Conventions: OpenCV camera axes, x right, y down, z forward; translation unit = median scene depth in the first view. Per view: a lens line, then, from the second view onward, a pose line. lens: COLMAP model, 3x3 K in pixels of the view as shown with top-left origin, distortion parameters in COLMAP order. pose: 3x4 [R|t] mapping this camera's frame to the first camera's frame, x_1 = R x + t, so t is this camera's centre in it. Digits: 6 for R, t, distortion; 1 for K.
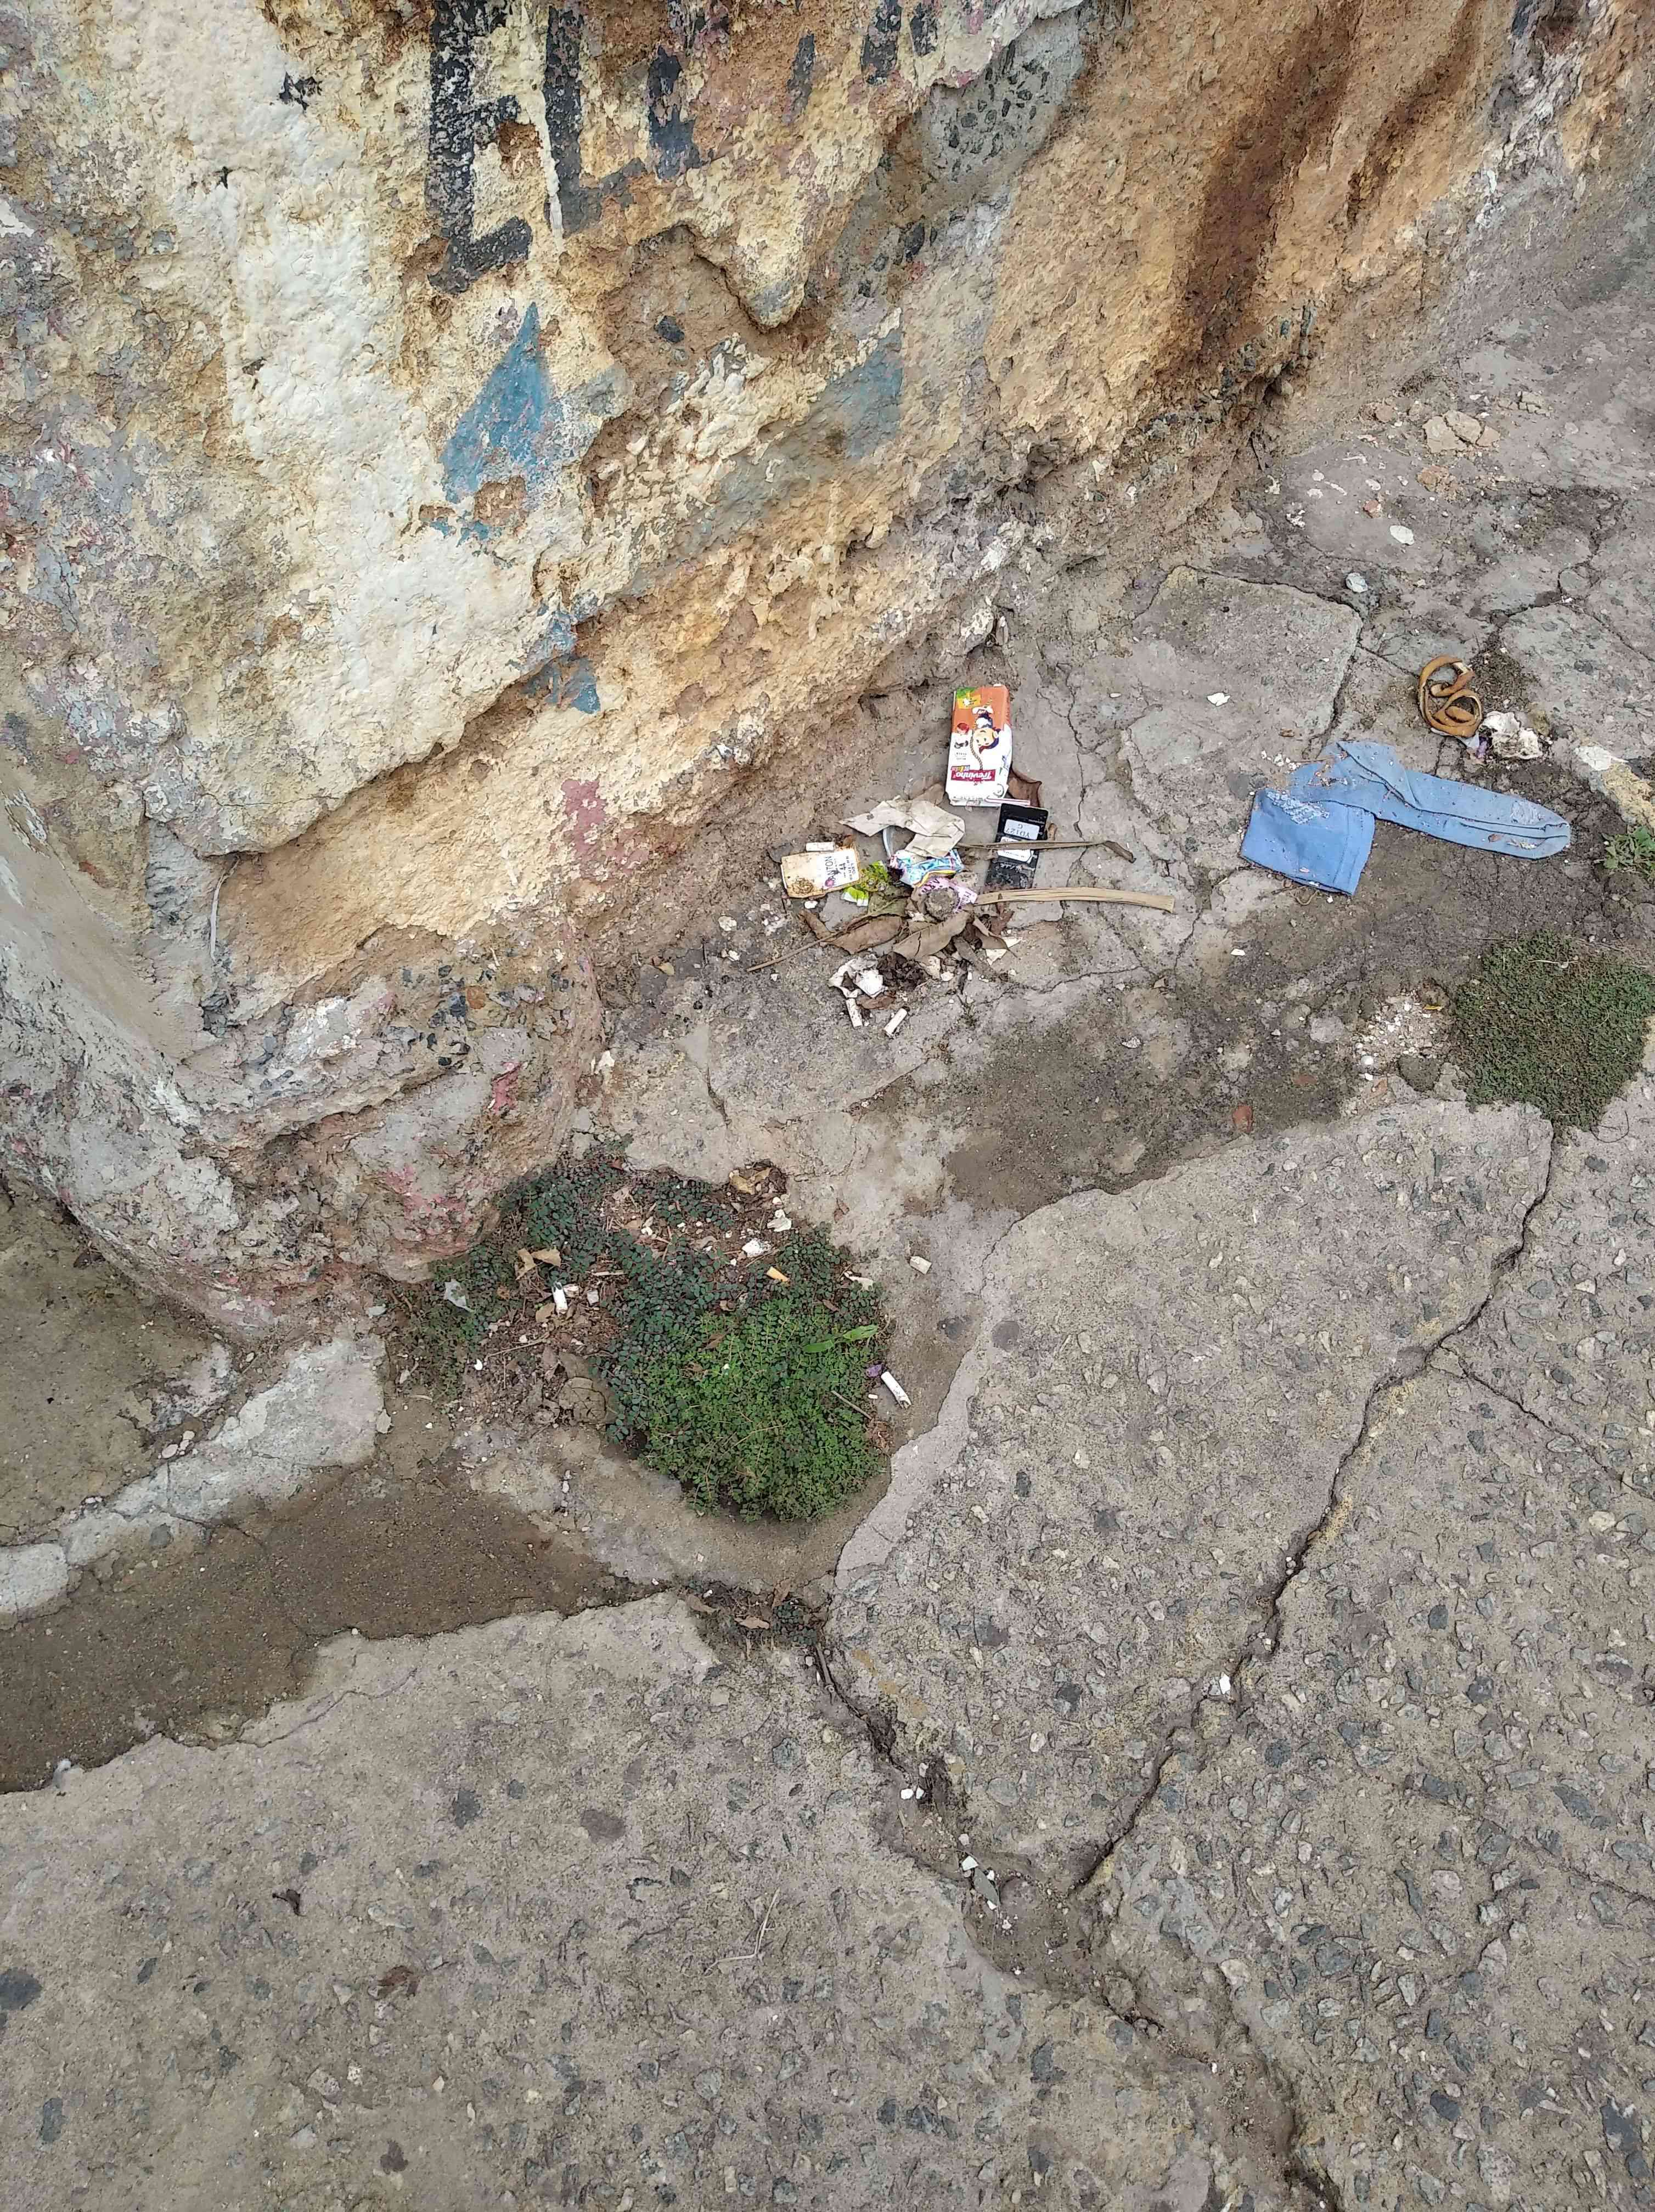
lens RADIAL K [[1690.1, 0, 827.5], [0, 1690.1, 1106.0], [0, 0, 1]] dist [-0.000648, 0.003810]
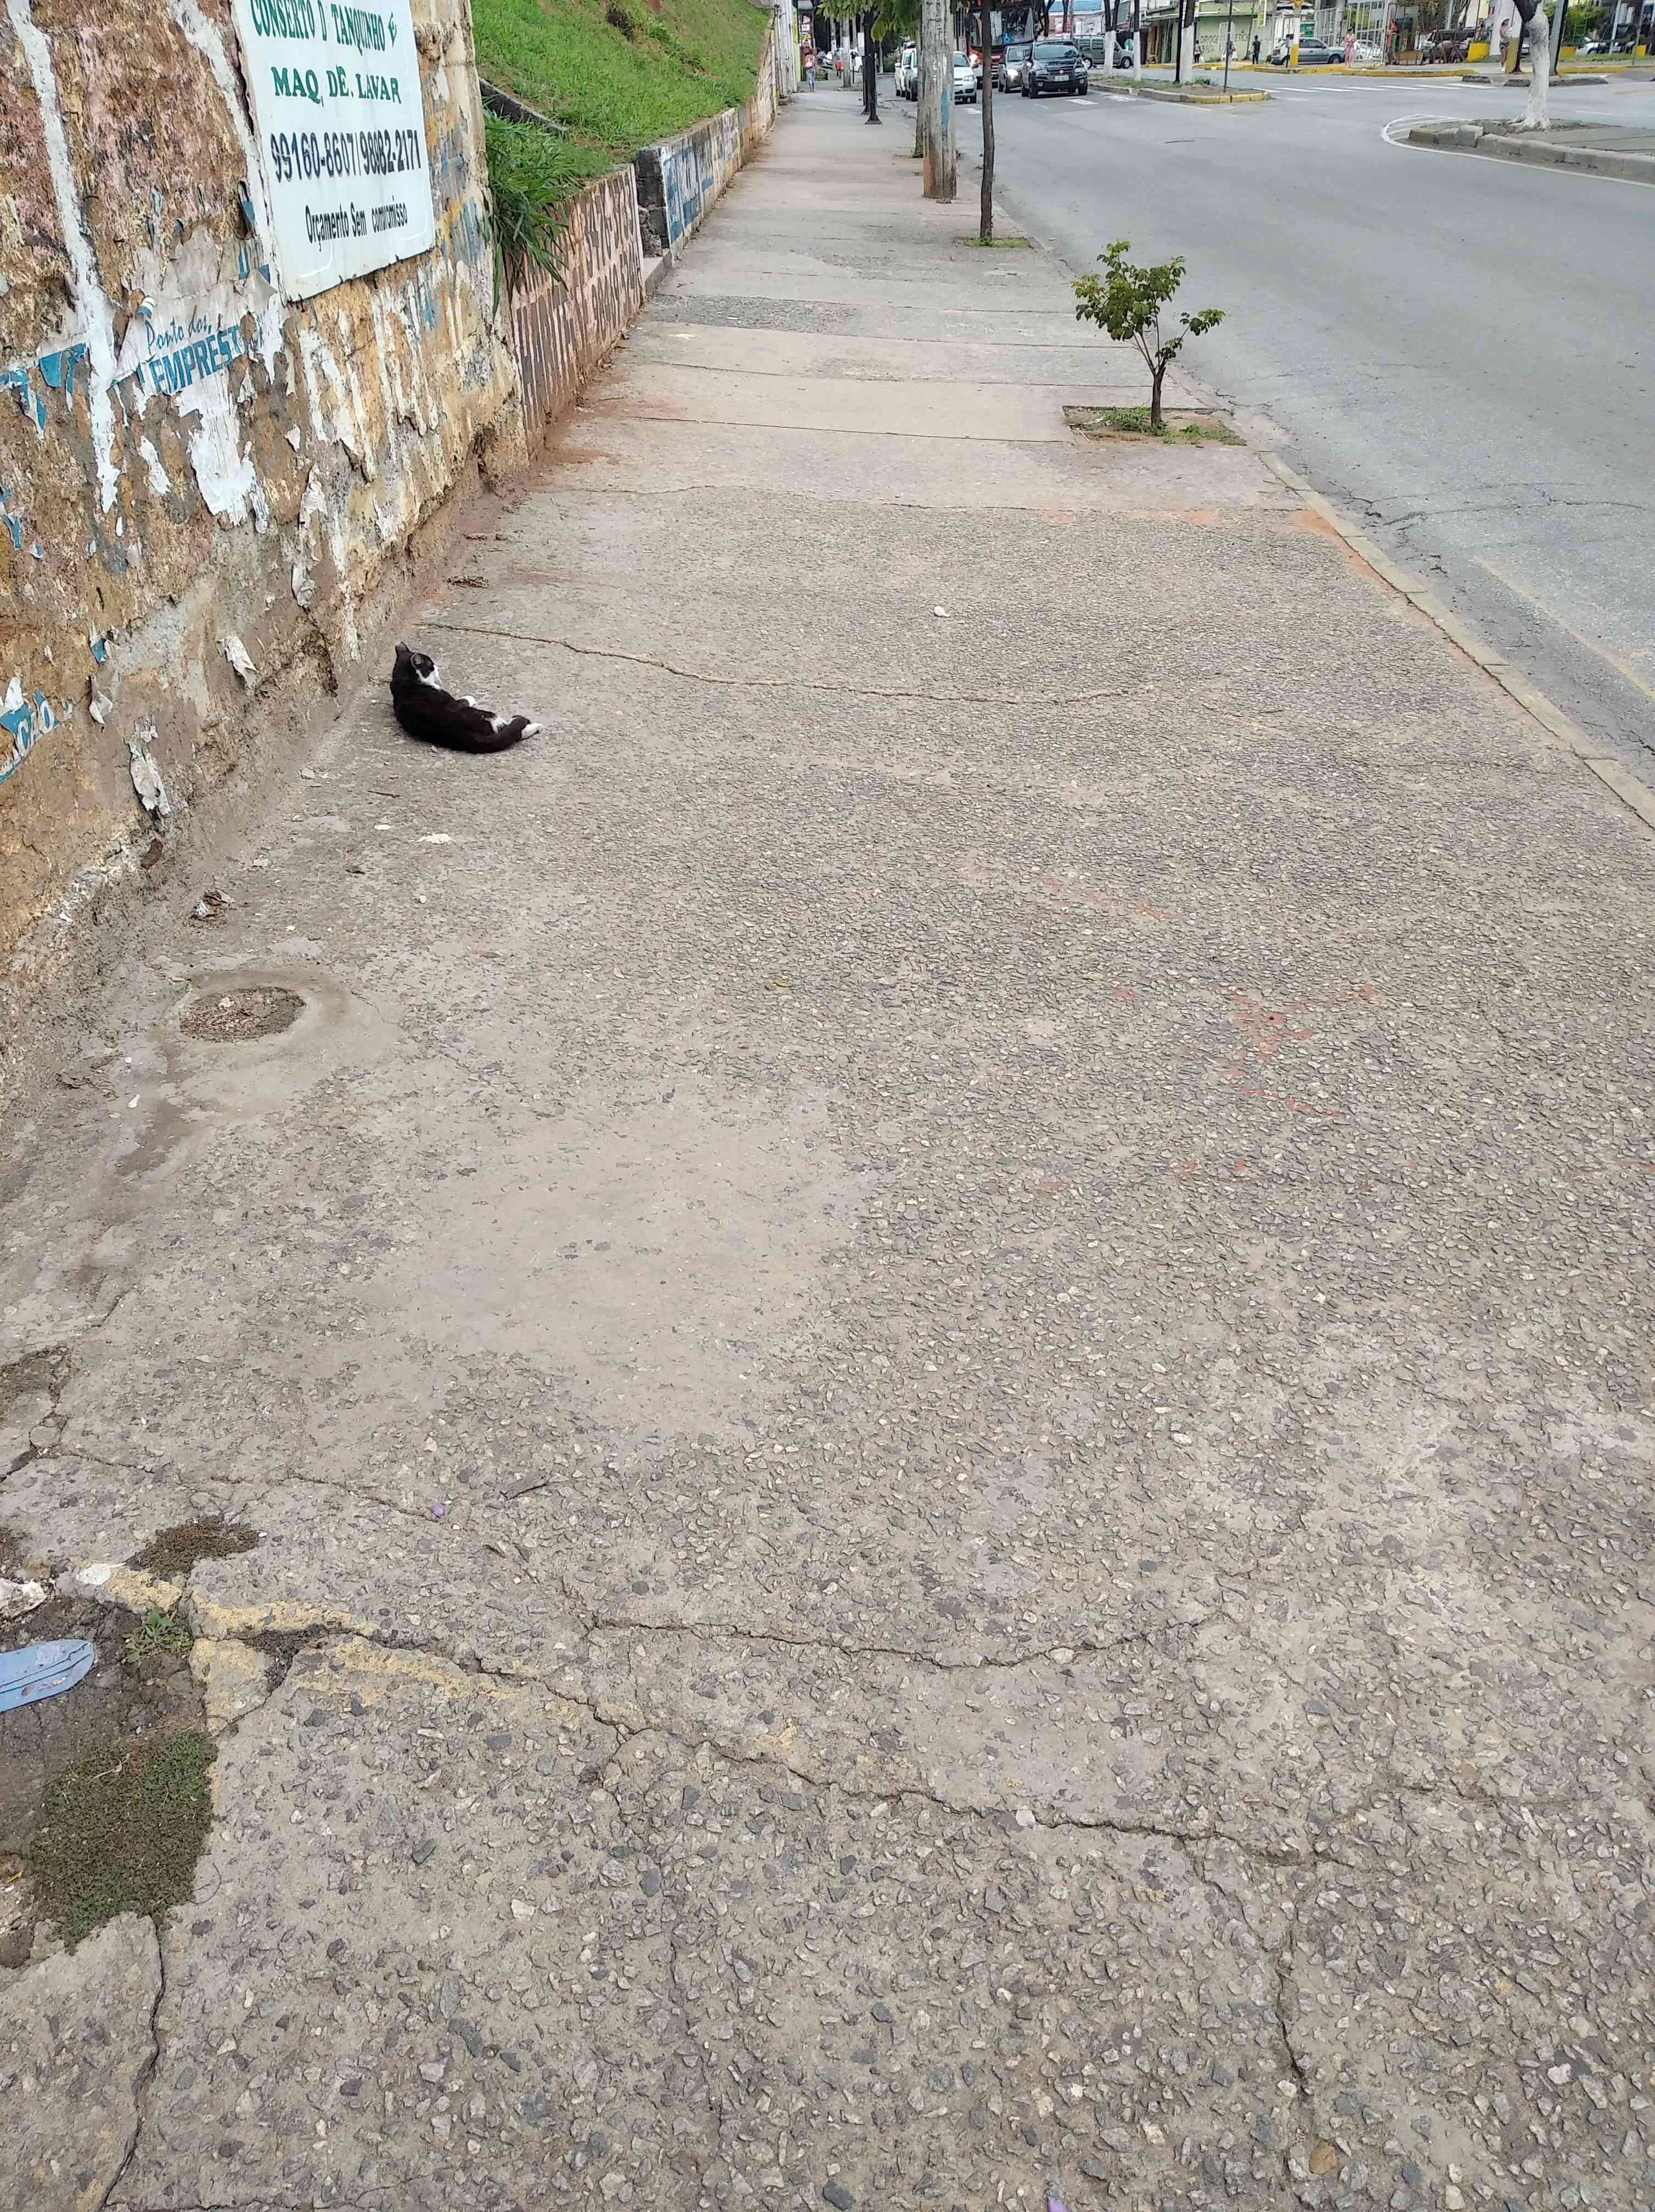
lens RADIAL K [[1690.1, 0, 827.5], [0, 1690.1, 1106.0], [0, 0, 1]] dist [-0.000648, 0.003810]
pose [[0.731576, -0.349646, 0.585273, 0.268833], [0.559439, 0.798522, -0.222241, 0.071235], [-0.389648, 0.490011, 0.779785, -0.234323]]
